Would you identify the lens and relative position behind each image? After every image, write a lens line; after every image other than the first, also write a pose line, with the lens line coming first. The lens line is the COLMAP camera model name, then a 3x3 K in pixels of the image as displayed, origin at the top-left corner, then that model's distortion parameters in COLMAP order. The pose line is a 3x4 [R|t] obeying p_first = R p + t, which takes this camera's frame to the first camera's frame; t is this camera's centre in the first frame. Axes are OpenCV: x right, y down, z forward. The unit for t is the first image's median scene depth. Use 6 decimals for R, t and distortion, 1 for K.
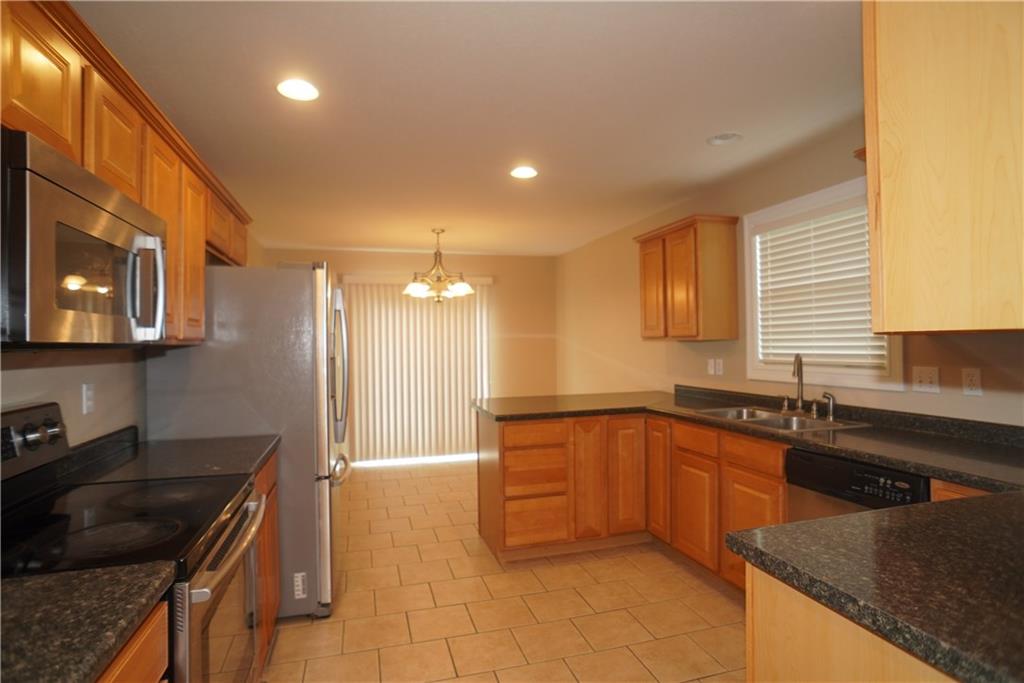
lens RADIAL K [[530.1, 0, 512.0], [0, 530.1, 341.5], [0, 0, 1]] dist [-0.029365, -0.000086]
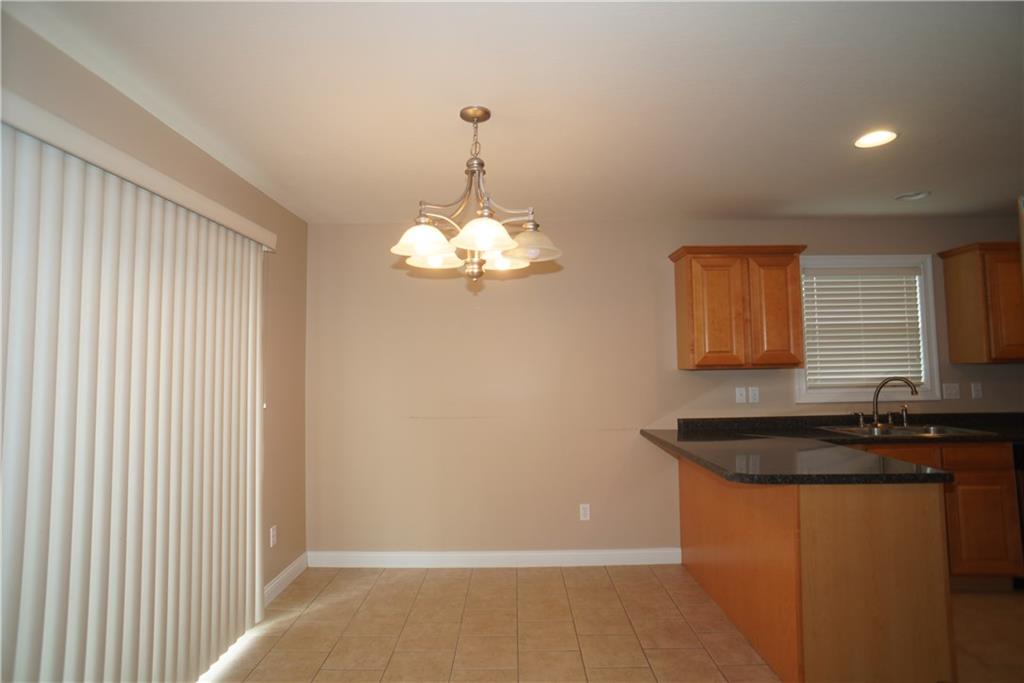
lens RADIAL K [[530.1, 0, 512.0], [0, 530.1, 341.5], [0, 0, 1]] dist [-0.029365, -0.000086]
pose [[0.283963, 0.046583, 0.957703, -0.899506], [0.009085, 0.998644, -0.051269, -0.008528], [-0.958792, 0.023259, 0.283155, 1.452445]]
